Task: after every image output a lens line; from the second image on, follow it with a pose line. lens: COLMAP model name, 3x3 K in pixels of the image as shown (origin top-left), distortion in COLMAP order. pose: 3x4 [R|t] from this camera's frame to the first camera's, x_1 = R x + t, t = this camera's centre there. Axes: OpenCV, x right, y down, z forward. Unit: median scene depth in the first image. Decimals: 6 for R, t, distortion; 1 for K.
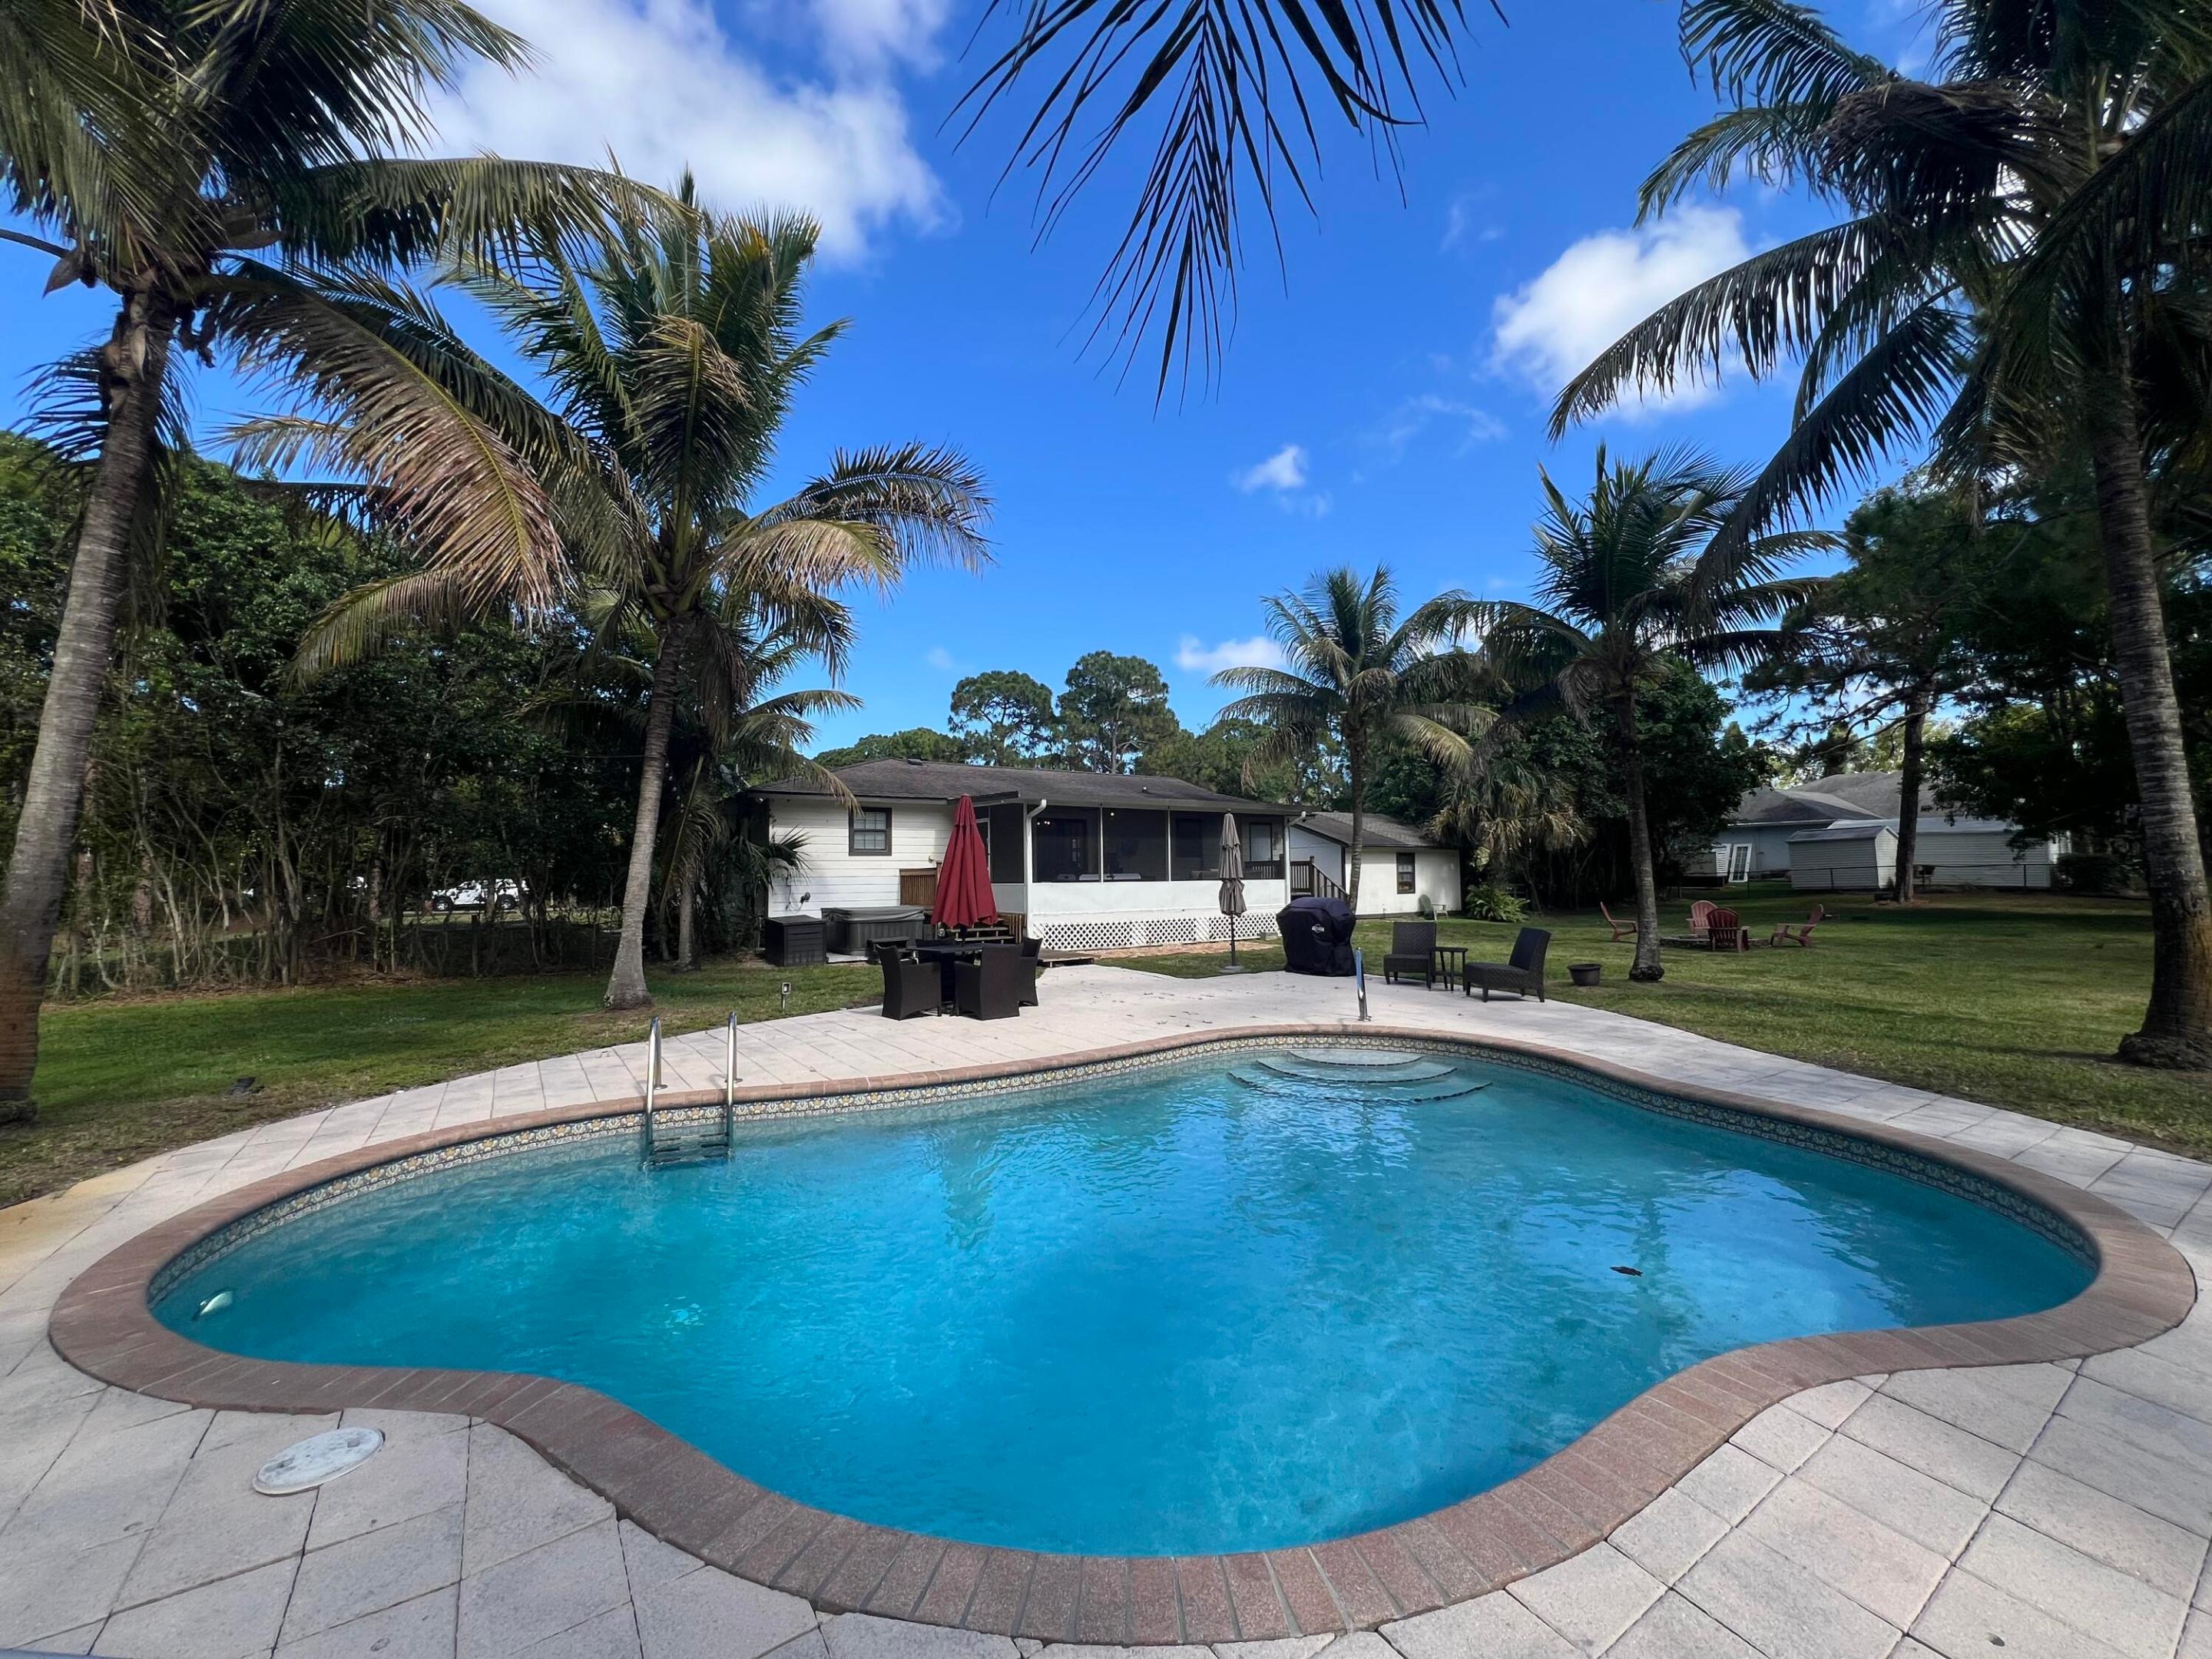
lens RADIAL K [[881.2, 0, 1100.1], [0, 881.2, 830.3], [0, 0, 1]] dist [-0.003172, 0.000833]
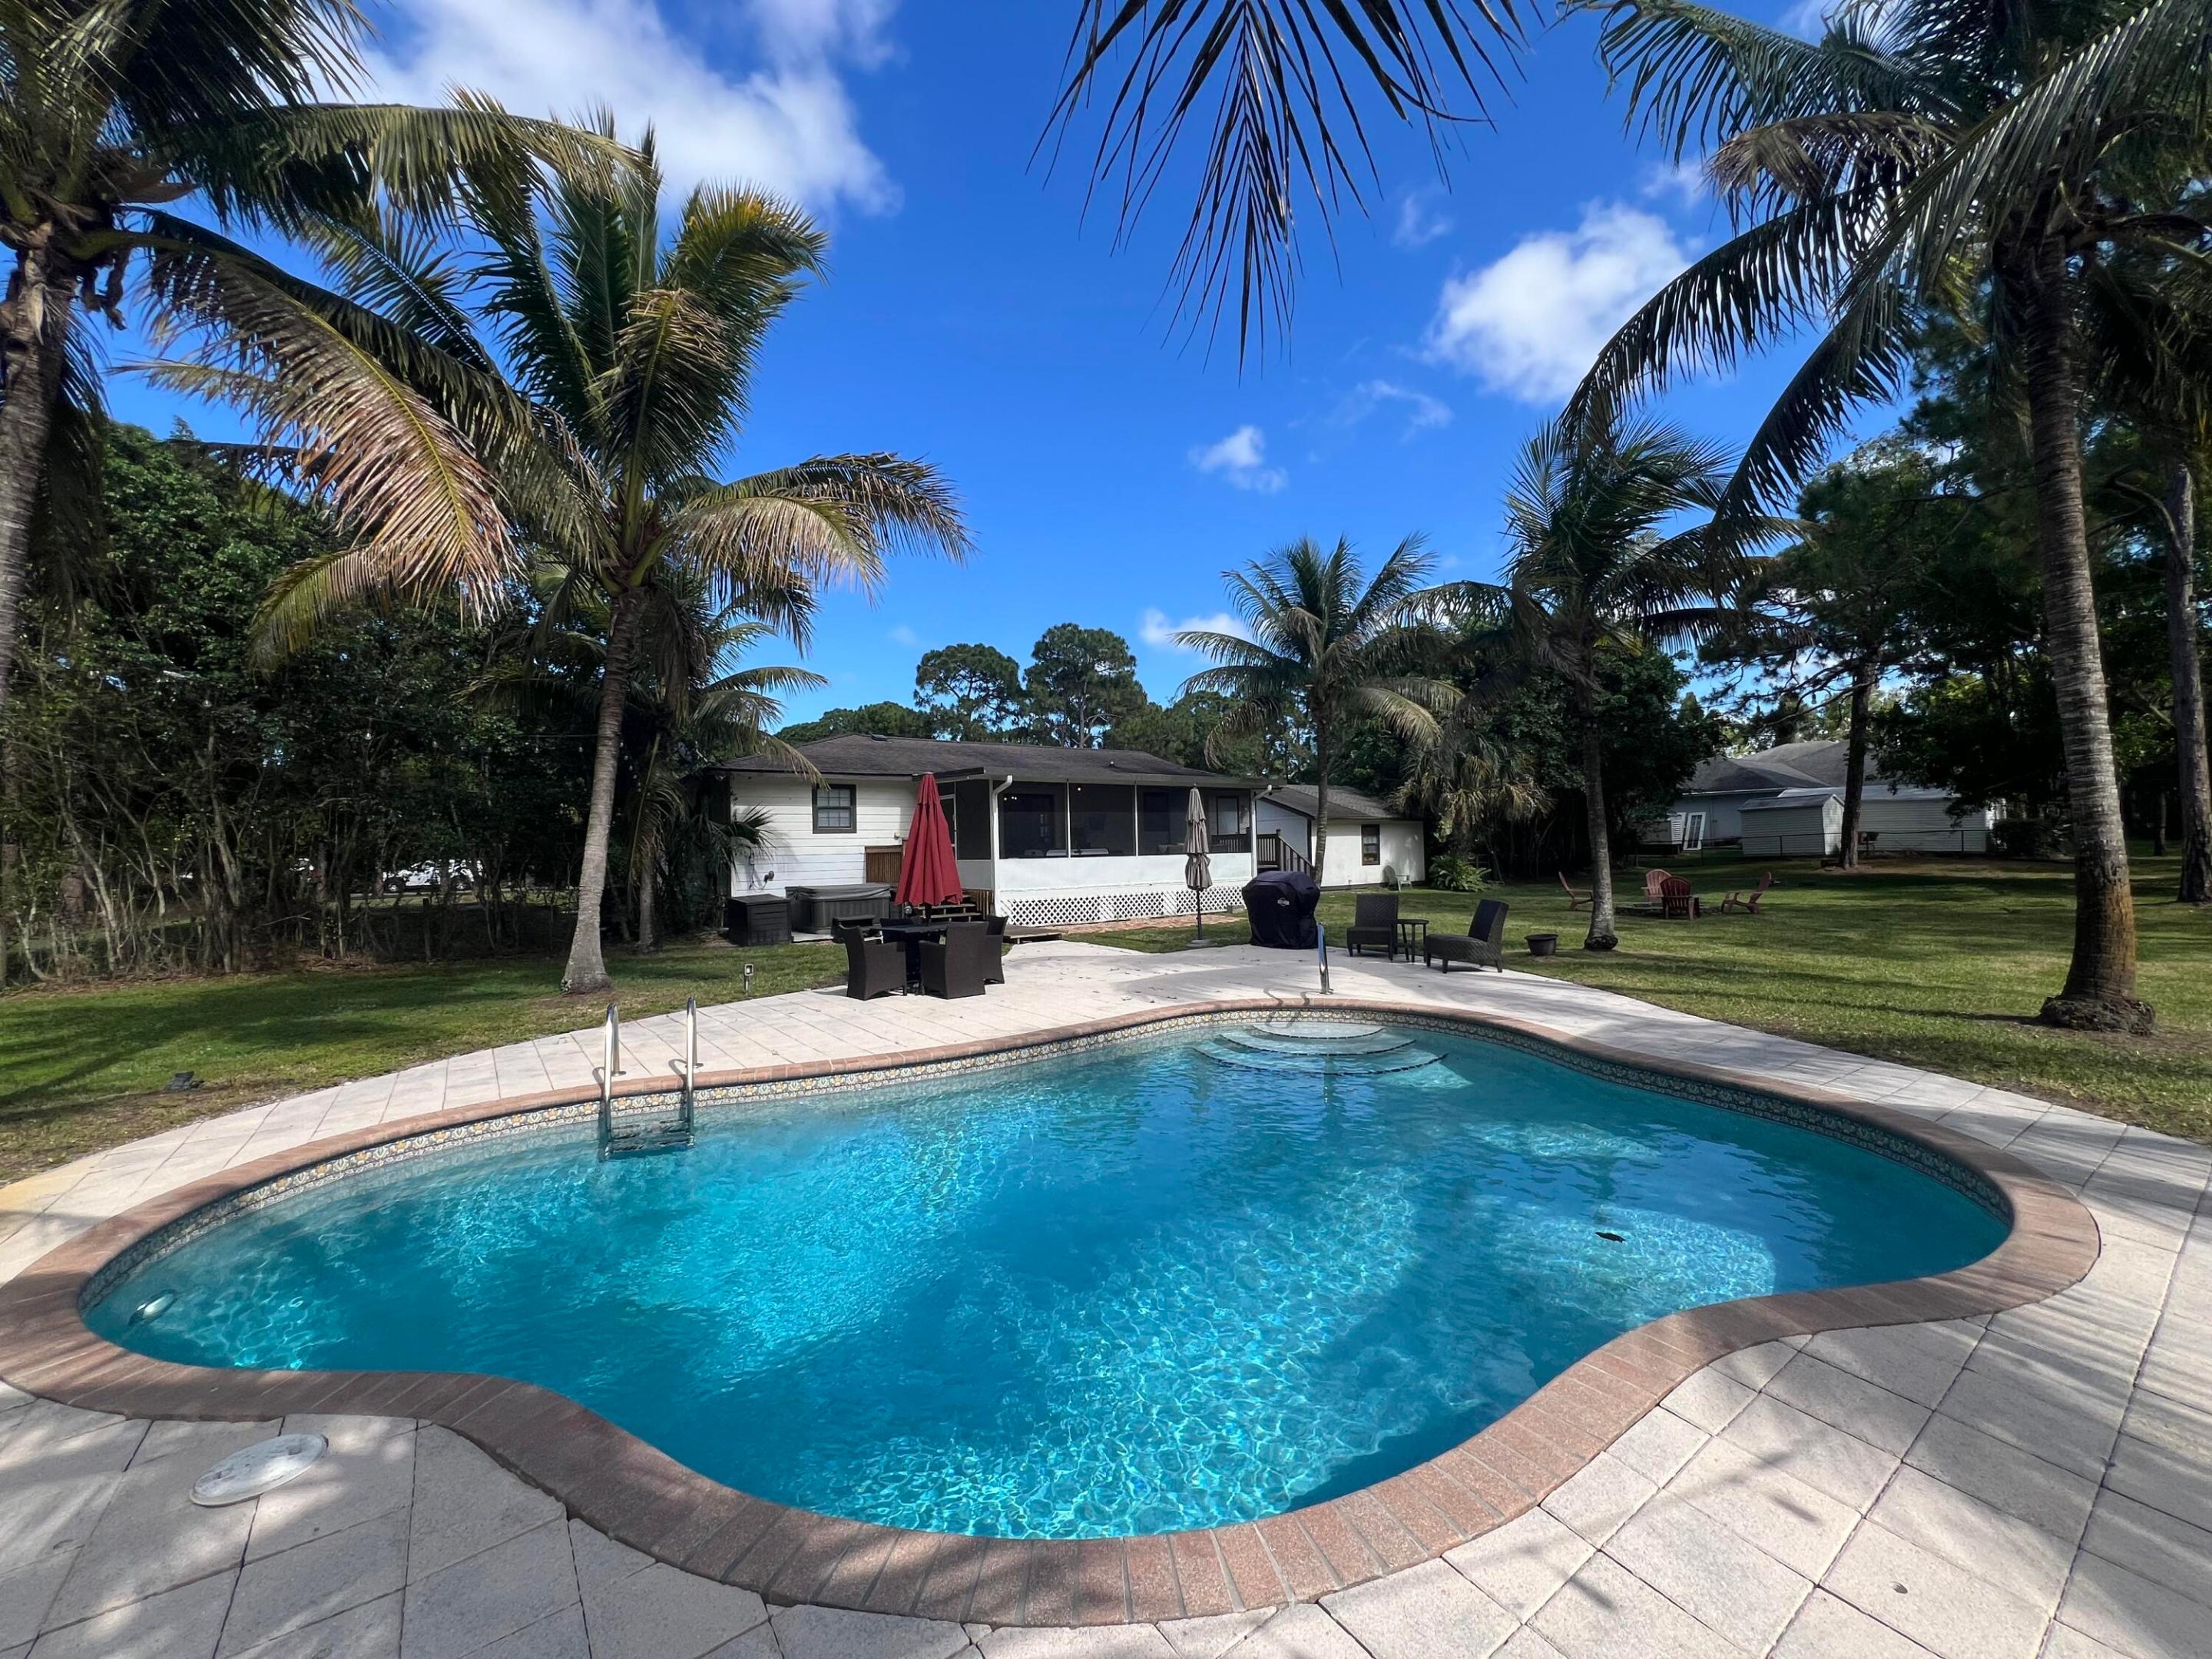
lens RADIAL K [[881.2, 0, 1100.7], [0, 881.2, 826.4], [0, 0, 1]] dist [-0.003172, 0.000833]
pose [[0.999384, -0.008560, 0.034026, 0.004643], [0.007624, 0.999591, 0.027547, -0.004017], [-0.034248, -0.027271, 0.999041, 0.000508]]
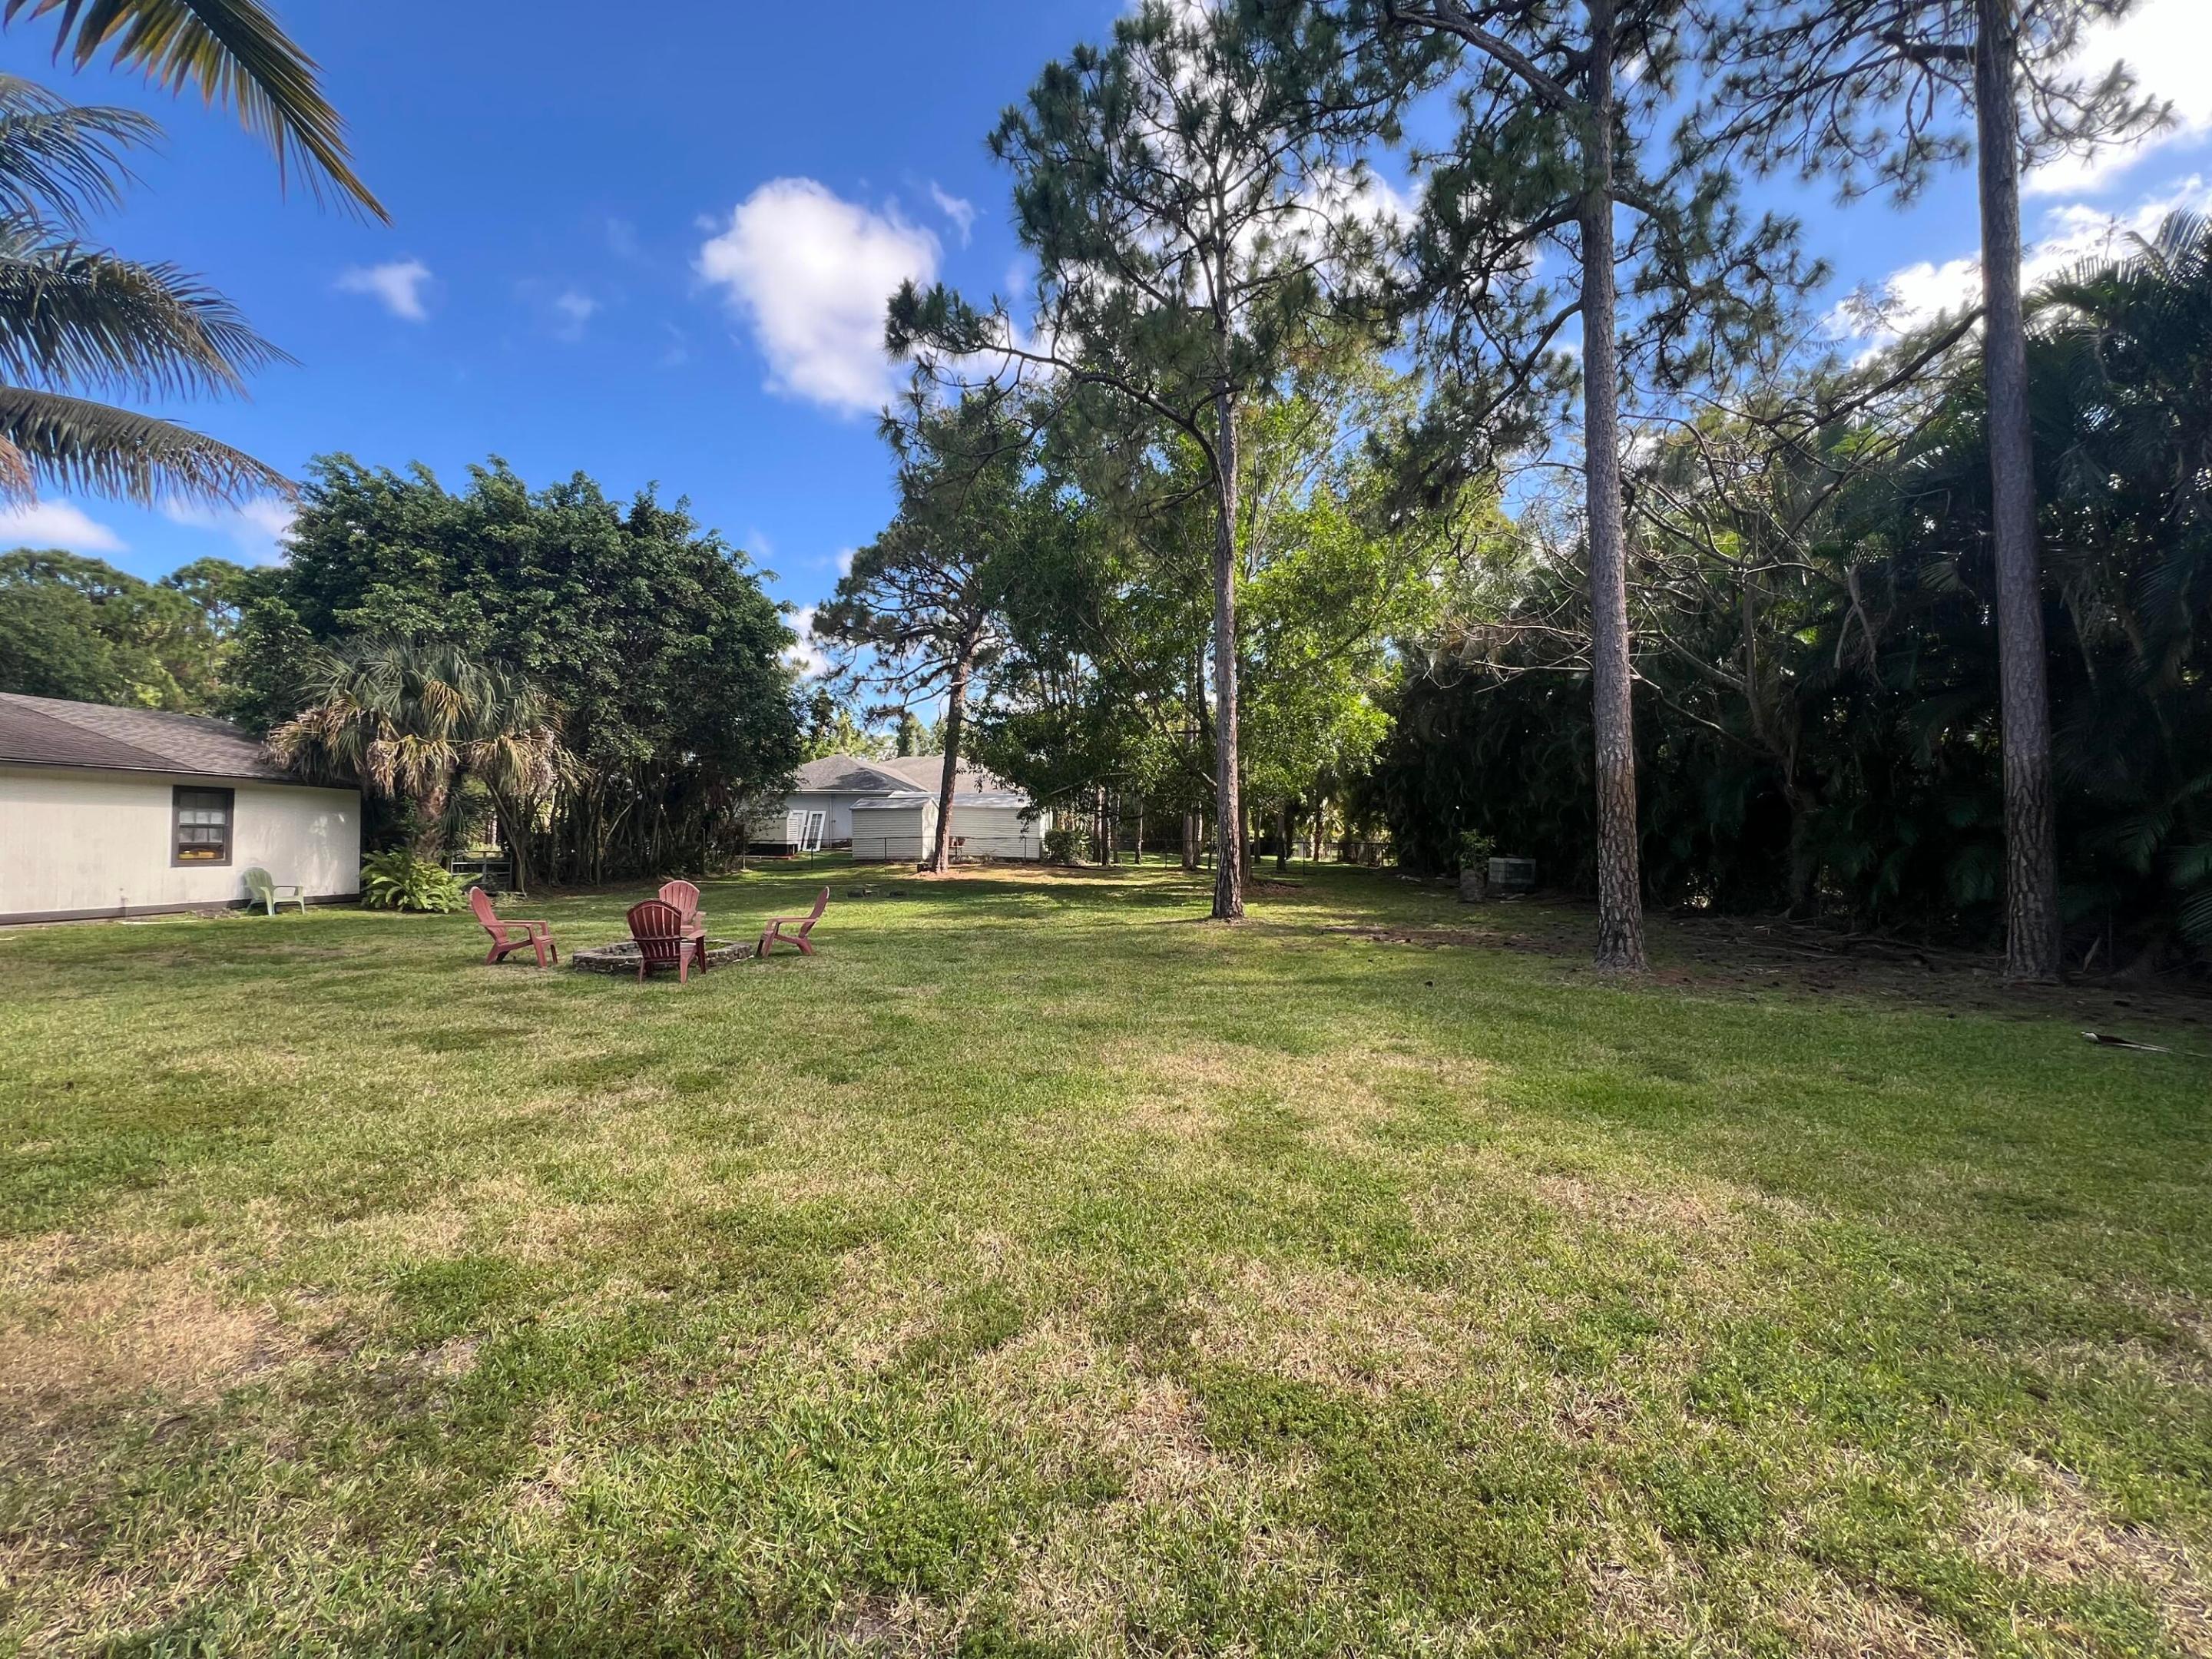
lens RADIAL K [[881.2, 0, 1122.3], [0, 881.2, 844.6], [0, 0, 1]] dist [-0.003172, 0.000833]
pose [[0.594328, 0.017158, 0.804039, 0.415796], [-0.061059, 0.997849, 0.023839, 0.023049], [-0.801901, -0.063262, 0.594098, 0.429878]]
